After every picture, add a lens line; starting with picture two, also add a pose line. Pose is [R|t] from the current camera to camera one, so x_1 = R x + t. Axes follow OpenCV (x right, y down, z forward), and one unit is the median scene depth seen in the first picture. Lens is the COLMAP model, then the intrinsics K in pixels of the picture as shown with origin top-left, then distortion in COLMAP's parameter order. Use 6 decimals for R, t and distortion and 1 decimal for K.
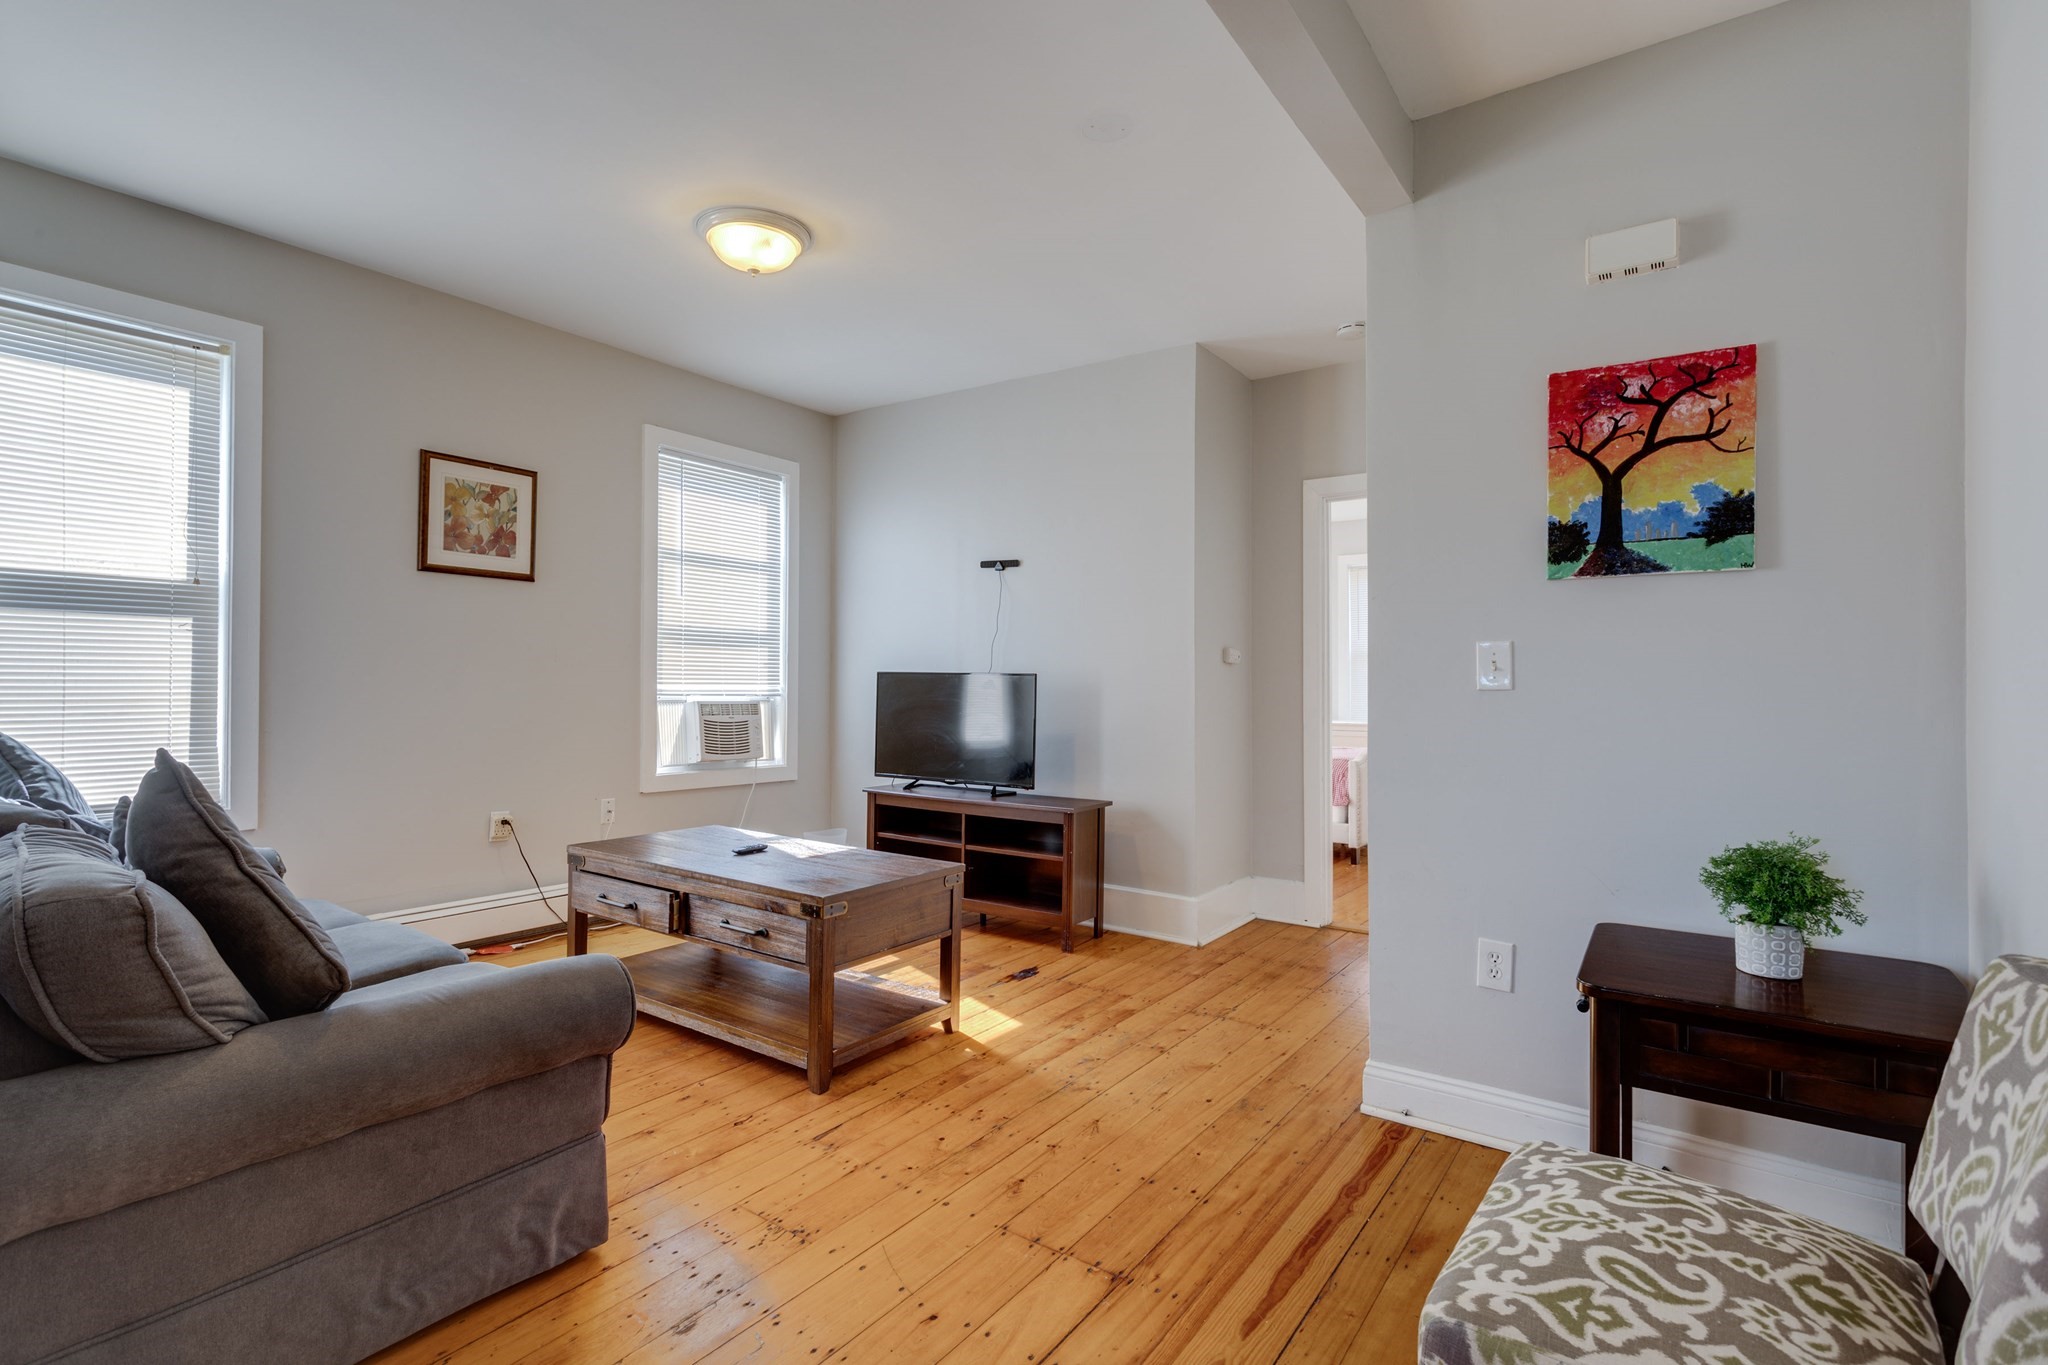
lens RADIAL K [[990.6, 0, 1015.9], [0, 990.6, 676.9], [0, 0, 1]] dist [0.001649, -0.001002]
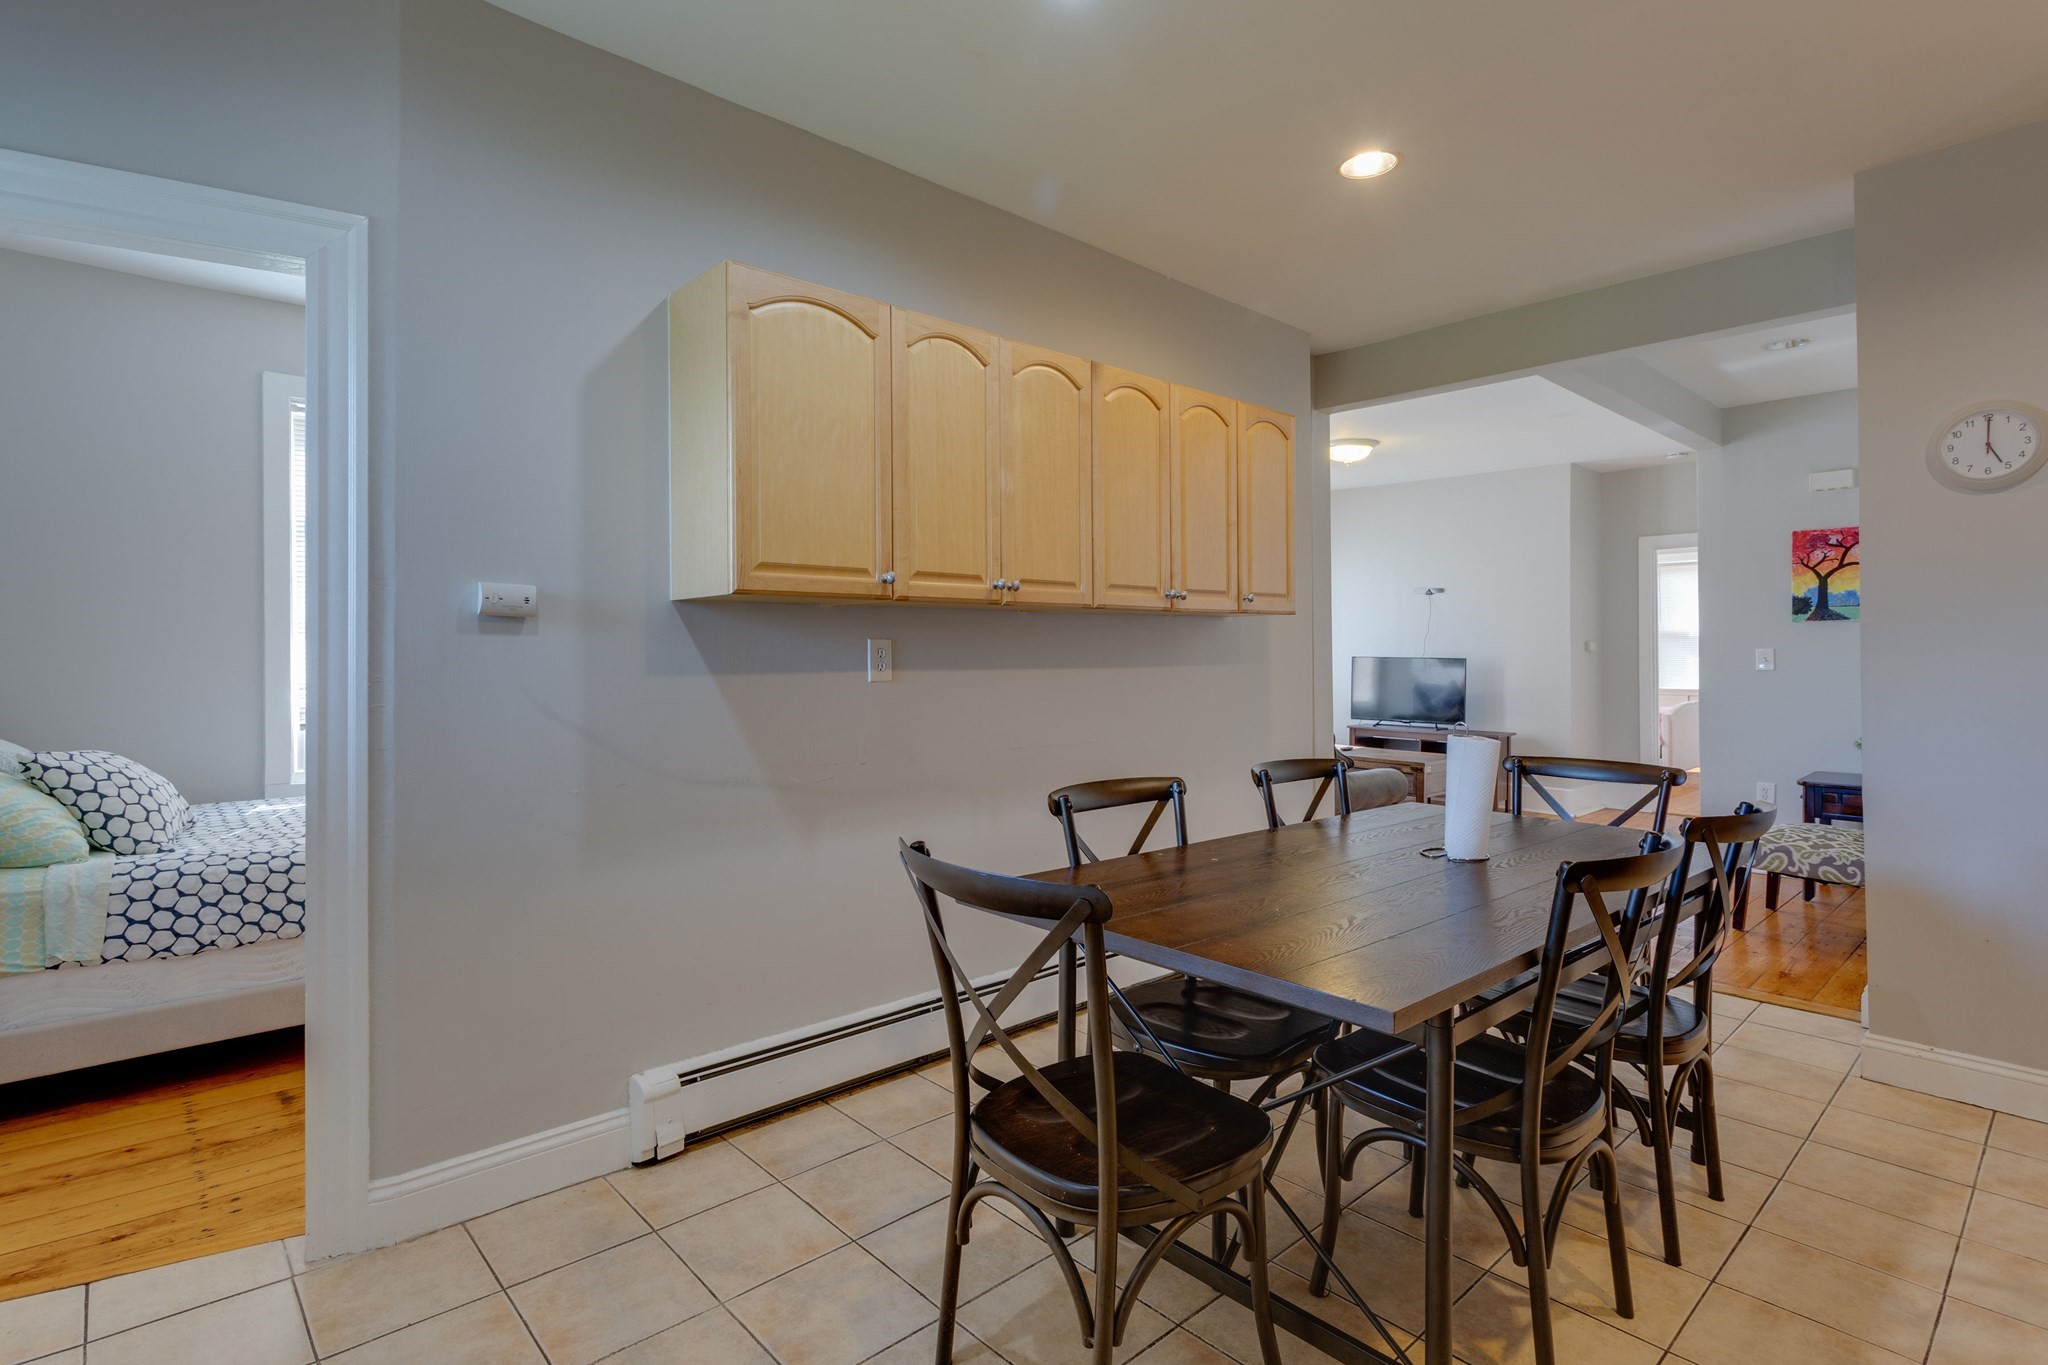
lens RADIAL K [[981.3, 0, 1014.1], [0, 981.3, 652.5], [0, 0, 1]] dist [0.007036, 0.000216]
pose [[0.974685, -0.006042, -0.223502, -0.719060], [0.007397, 0.999959, 0.005225, -0.054151], [0.223461, -0.006746, 0.974689, -1.653215]]
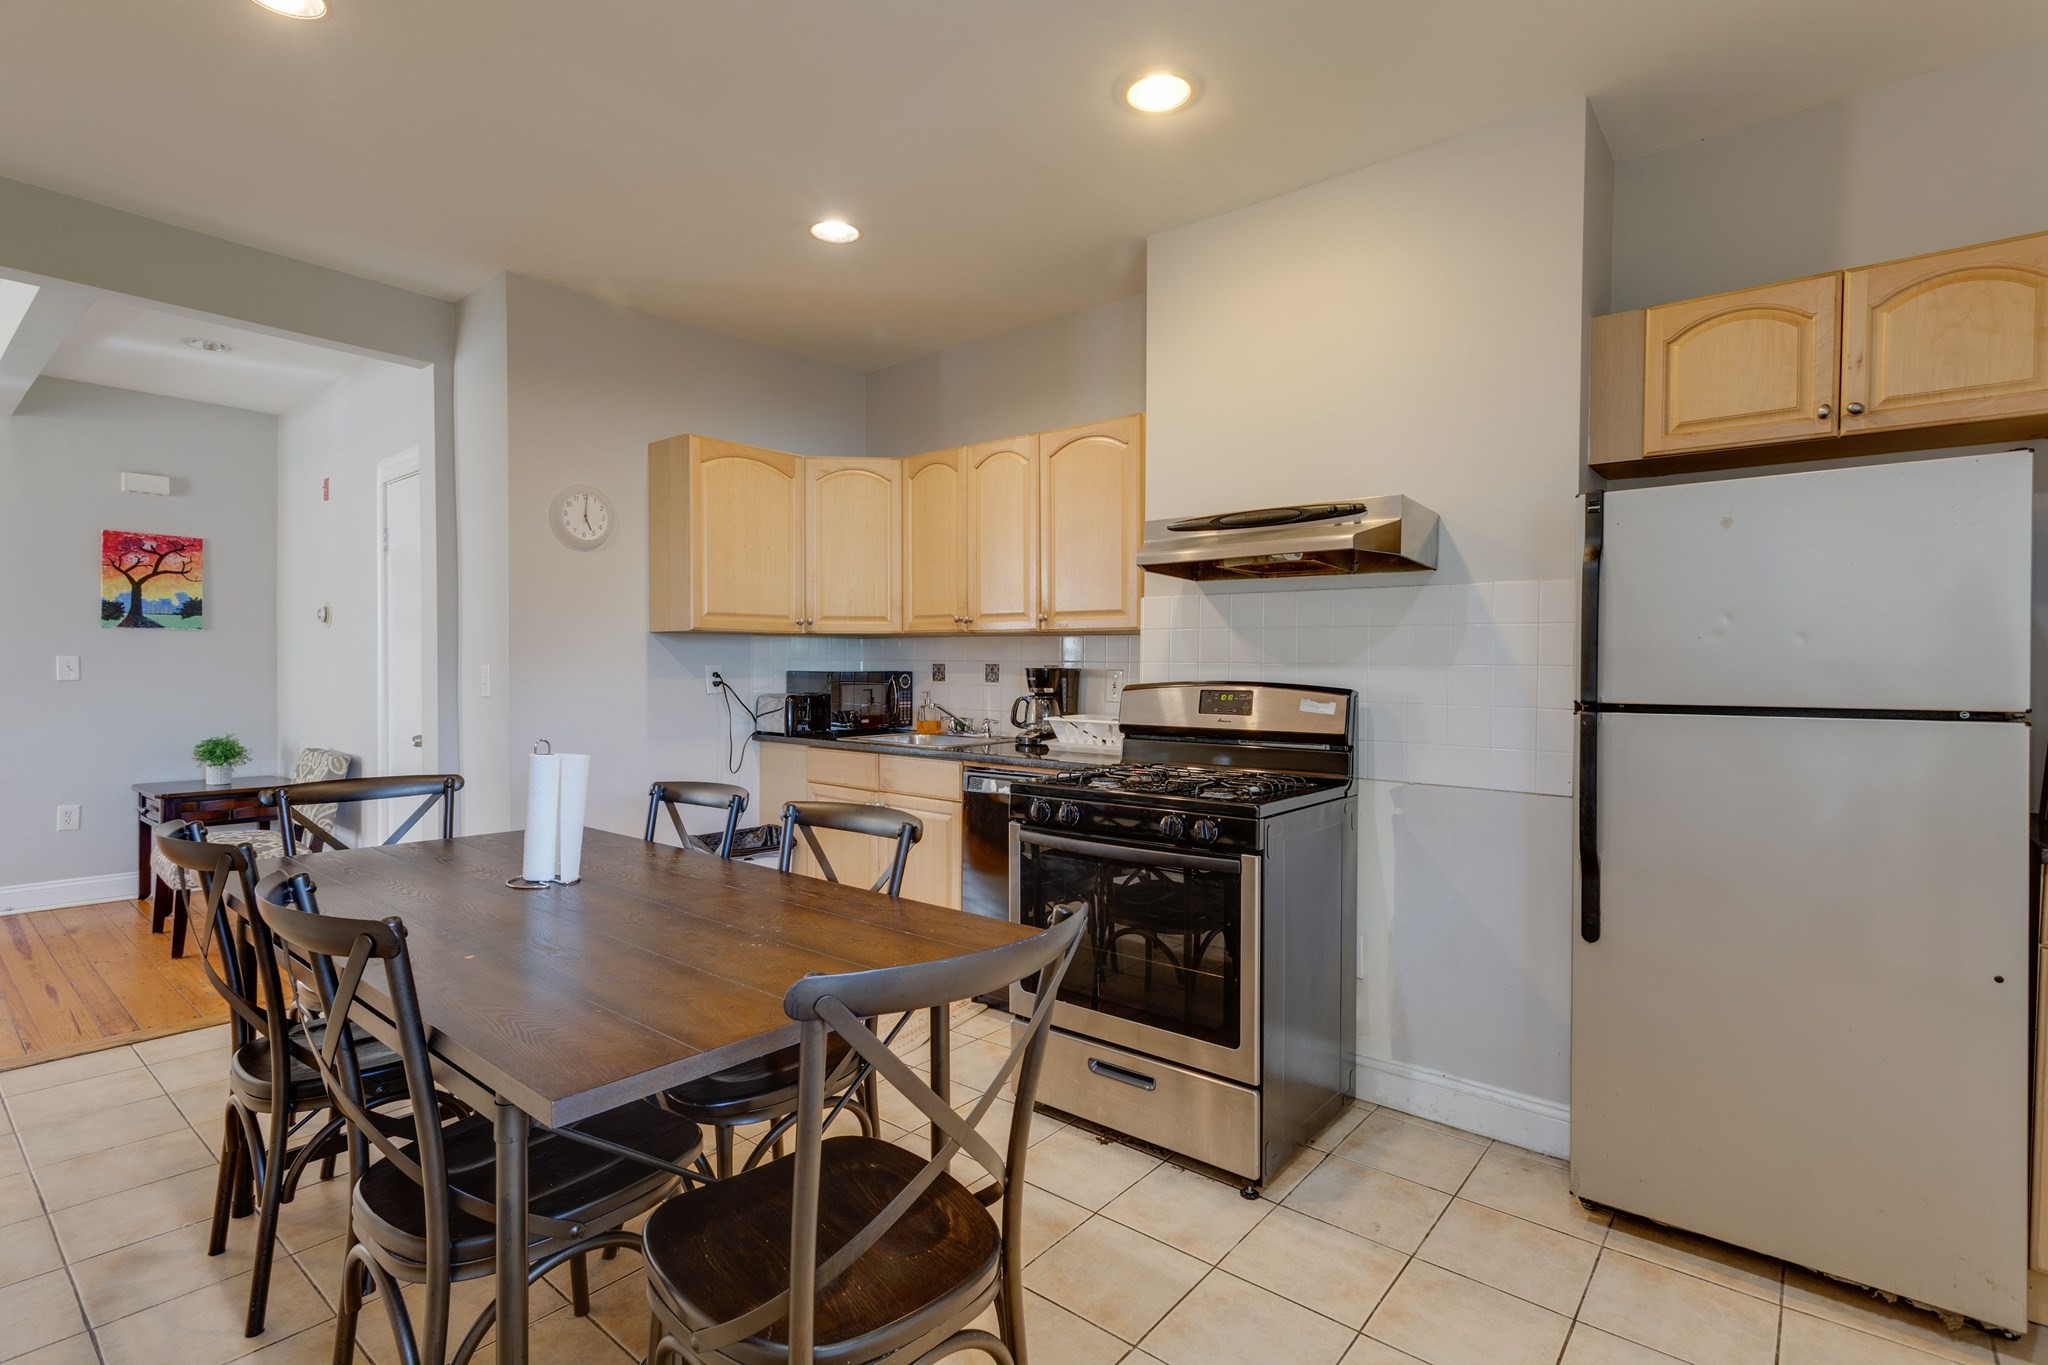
lens RADIAL K [[990.6, 0, 1015.9], [0, 990.6, 676.9], [0, 0, 1]] dist [0.001649, -0.001002]
pose [[0.082011, -0.011727, 0.996562, -1.443620], [-0.011498, 0.999853, 0.012712, -0.043921], [-0.996565, -0.012501, 0.081864, -1.138402]]
